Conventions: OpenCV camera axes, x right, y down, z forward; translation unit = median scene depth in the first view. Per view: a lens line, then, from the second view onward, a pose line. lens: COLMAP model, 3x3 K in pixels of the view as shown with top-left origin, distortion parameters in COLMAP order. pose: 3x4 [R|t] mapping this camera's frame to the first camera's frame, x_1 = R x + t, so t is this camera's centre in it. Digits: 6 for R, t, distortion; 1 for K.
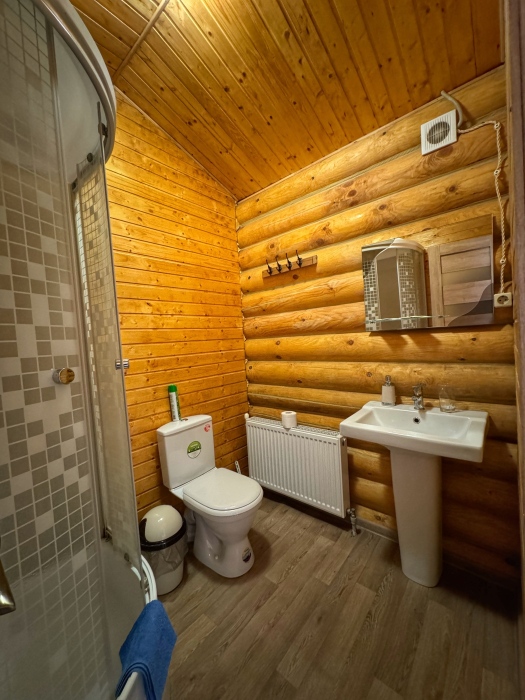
lens RADIAL K [[276.7, 0, 257.0], [0, 276.7, 347.4], [0, 0, 1]] dist [-0.001486, -0.000138]
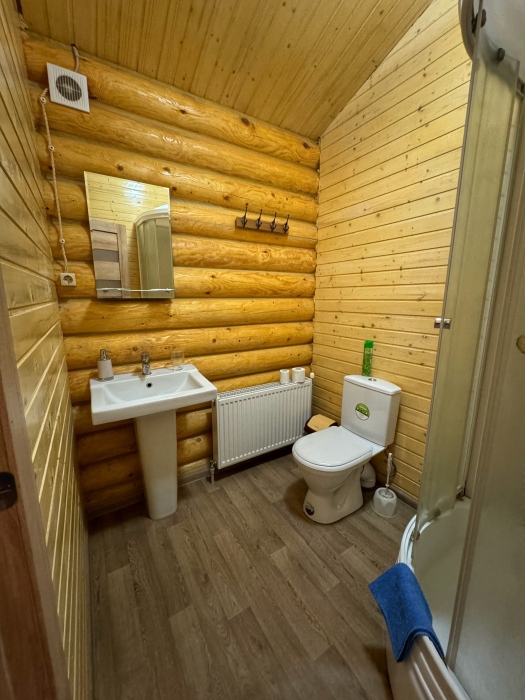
lens RADIAL K [[276.7, 0, 258.0], [0, 276.7, 349.7], [0, 0, 1]] dist [-0.001486, -0.000138]
pose [[0.293701, -0.108652, 0.949702, -0.320508], [0.018863, 0.993984, 0.107884, 0.013003], [-0.955711, -0.013772, 0.293984, 0.275473]]
